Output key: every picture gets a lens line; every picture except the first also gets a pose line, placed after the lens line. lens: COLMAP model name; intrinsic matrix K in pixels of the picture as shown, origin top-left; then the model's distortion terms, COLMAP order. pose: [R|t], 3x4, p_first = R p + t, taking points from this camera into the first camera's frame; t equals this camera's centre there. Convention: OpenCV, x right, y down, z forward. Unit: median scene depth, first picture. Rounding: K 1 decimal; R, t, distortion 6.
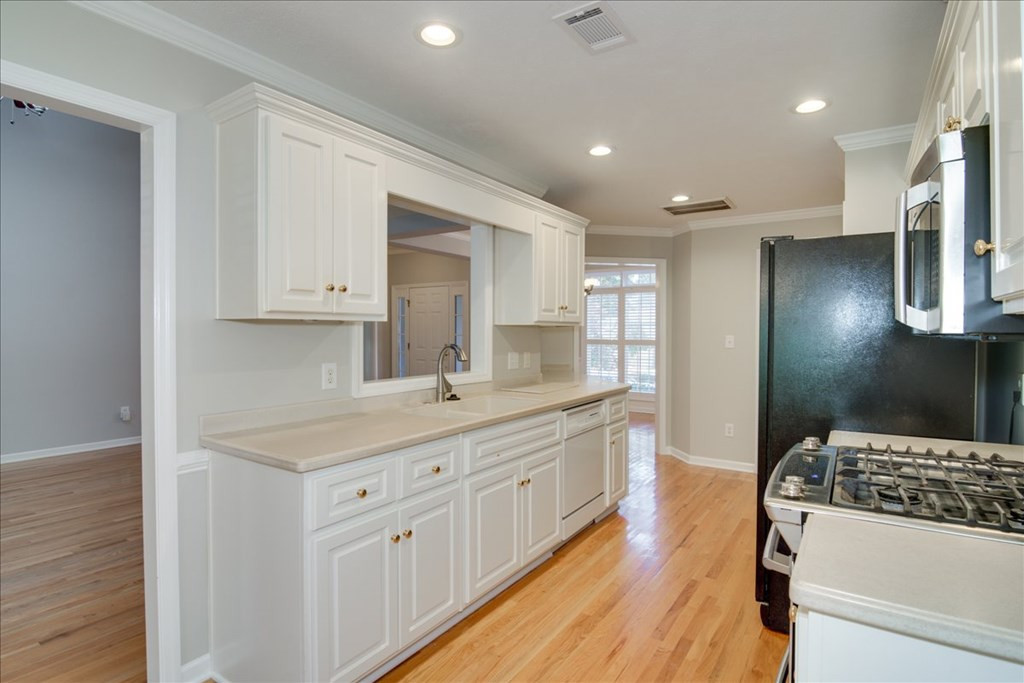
lens RADIAL K [[508.2, 0, 512.0], [0, 508.2, 341.5], [0, 0, 1]] dist [-0.000182, -0.000163]
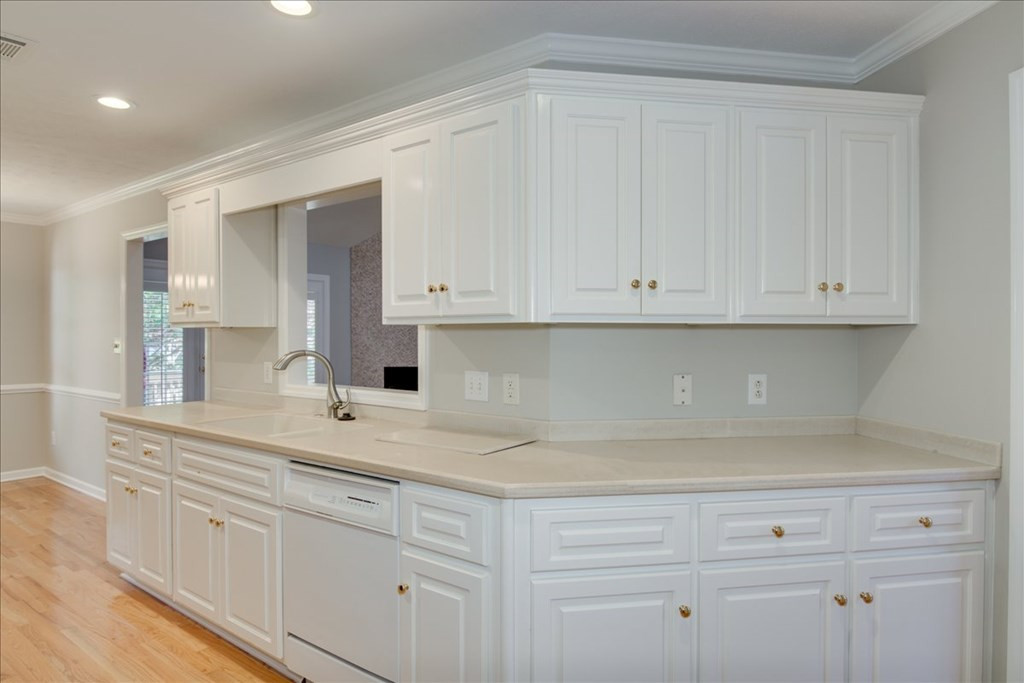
lens RADIAL K [[548.1, 0, 512.0], [0, 548.1, 341.5], [0, 0, 1]] dist [-0.003326, -0.001016]
pose [[-0.005595, 0.004083, -0.999976, 0.772553], [-0.018455, 0.999821, 0.004186, -0.019879], [0.999814, 0.018478, -0.005519, 1.277609]]
